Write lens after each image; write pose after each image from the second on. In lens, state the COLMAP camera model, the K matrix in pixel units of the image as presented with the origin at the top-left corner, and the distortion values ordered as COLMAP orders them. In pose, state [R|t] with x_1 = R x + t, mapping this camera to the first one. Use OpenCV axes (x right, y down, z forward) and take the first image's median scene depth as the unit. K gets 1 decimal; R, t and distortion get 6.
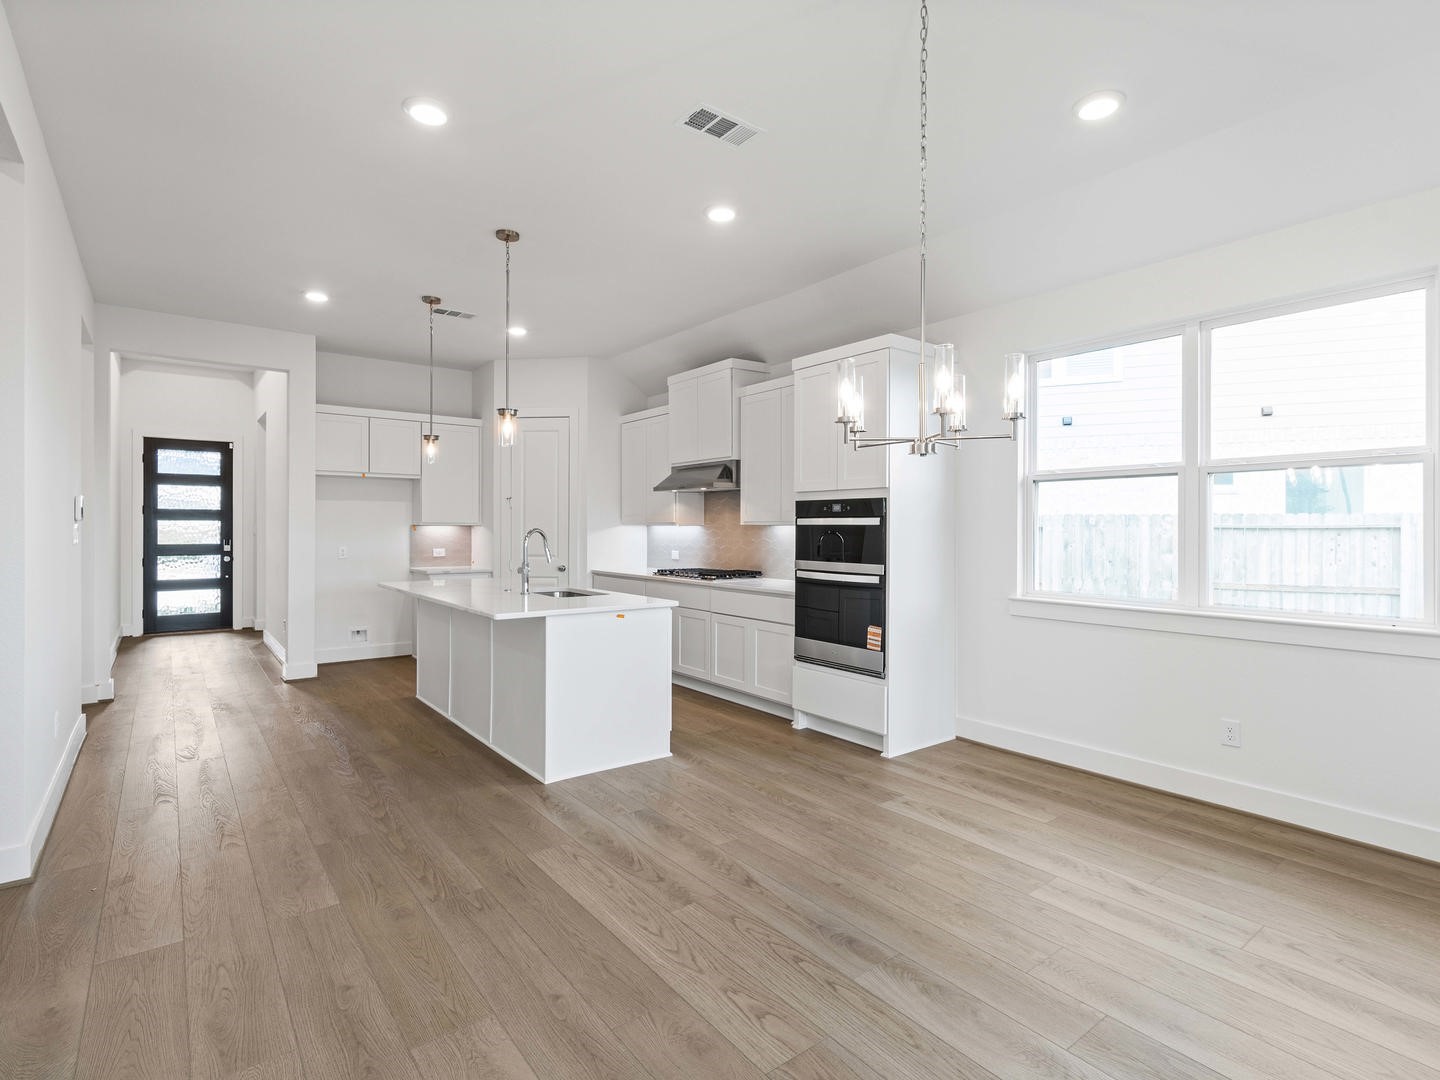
lens RADIAL K [[723.5, 0, 719.5], [0, 723.5, 523.4], [0, 0, 1]] dist [0.003022, -0.000177]
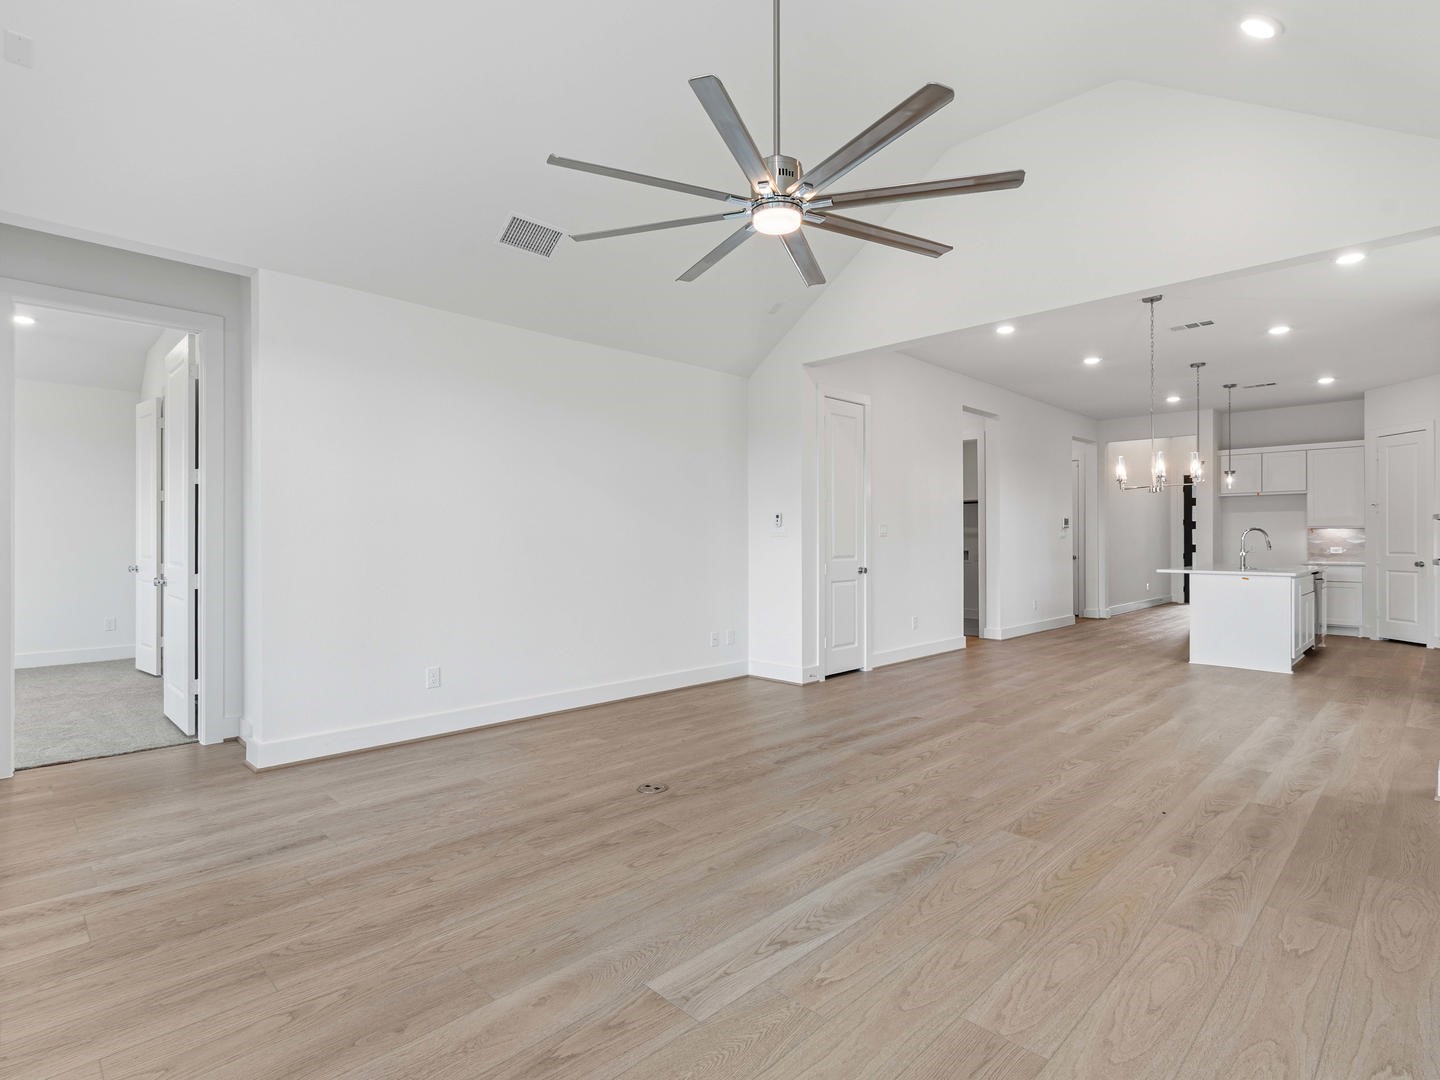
lens RADIAL K [[731.1, 0, 715.8], [0, 731.1, 538.2], [0, 0, 1]] dist [0.000511, -0.001144]
pose [[0.128289, -0.004006, -0.991729, 1.249905], [0.005297, 0.999980, -0.003355, 0.030338], [0.991723, -0.004823, 0.128308, -0.390628]]
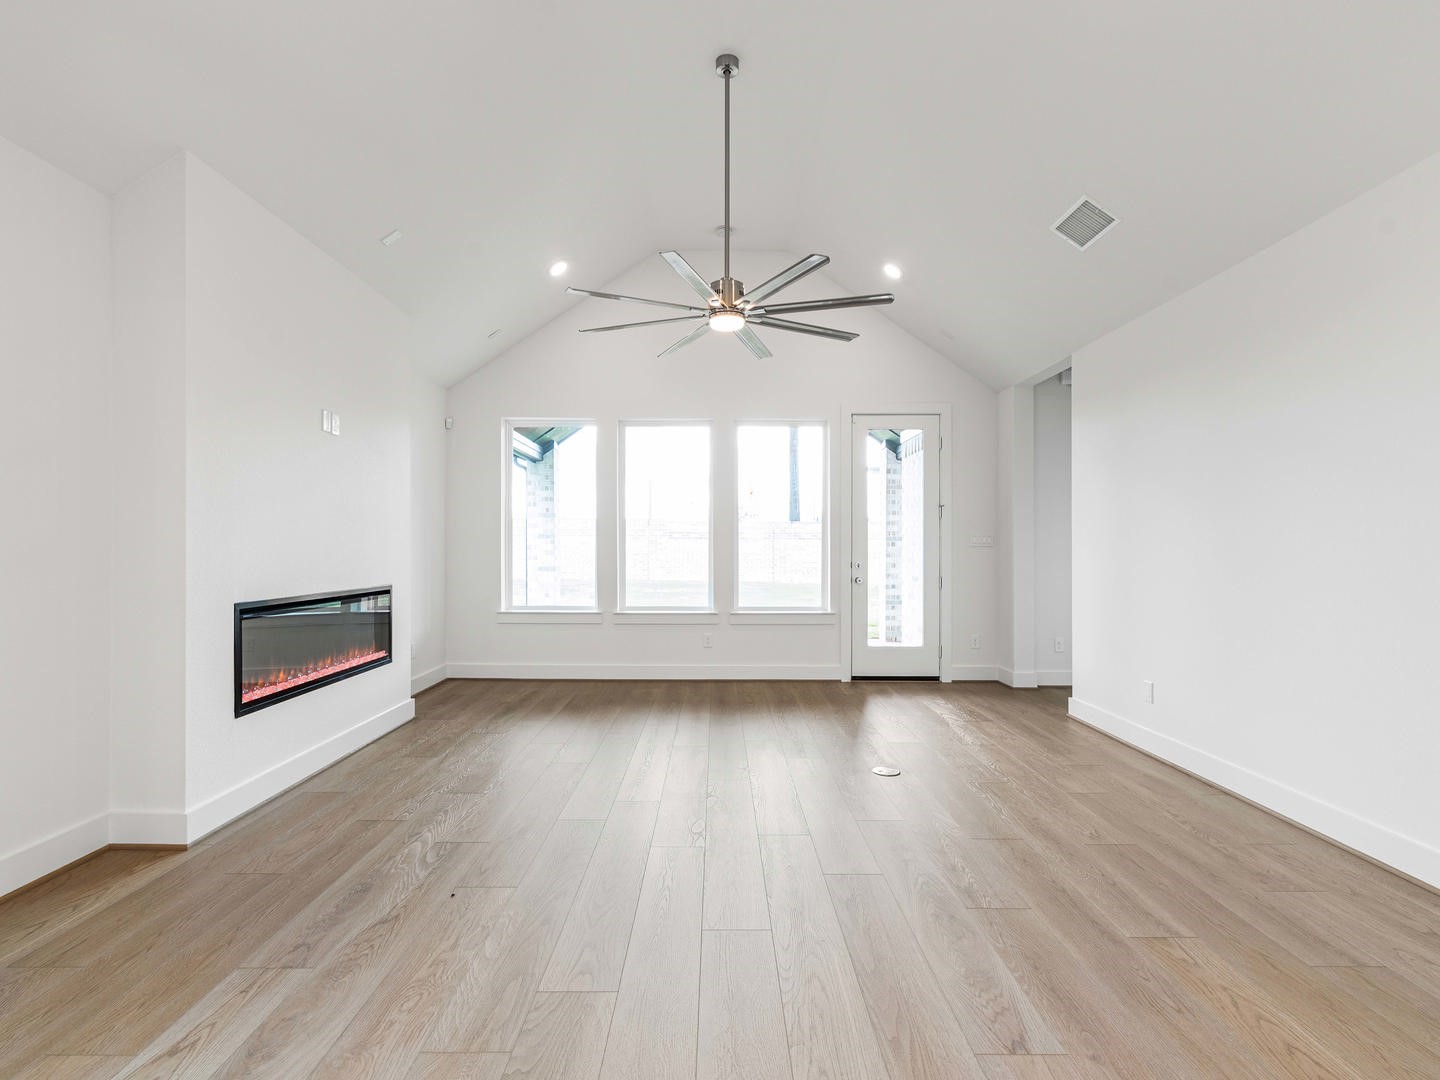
lens RADIAL K [[722.3, 0, 717.0], [0, 722.3, 547.5], [0, 0, 1]] dist [-0.000665, -0.000843]
pose [[-0.794689, -0.005796, 0.606989, 0.085498], [-0.008802, 0.999959, -0.001975, 0.030216], [-0.606953, -0.006912, -0.794708, 0.464335]]
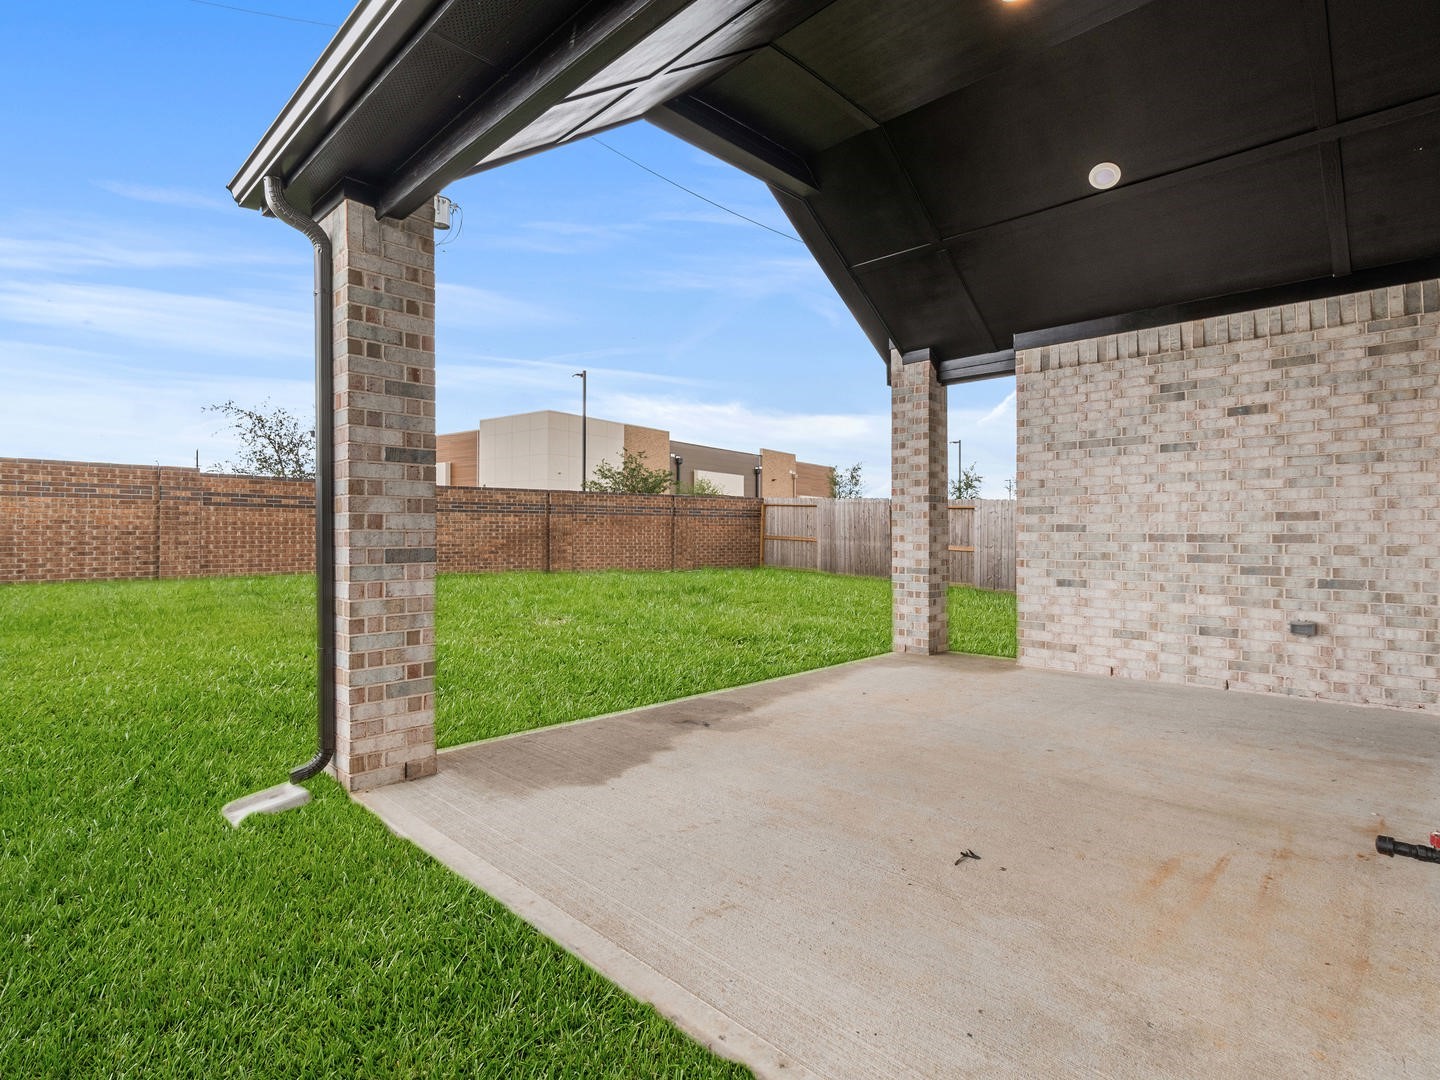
lens RADIAL K [[715.6, 0, 720.0], [0, 715.6, 540.0], [0, 0, 1]] dist [0.001804, -0.001242]
pose [[-0.990645, -0.004285, -0.136394, 1.695589], [-0.004709, 0.999985, 0.002785, 0.077810], [0.136380, 0.003401, -0.990651, -0.256804]]
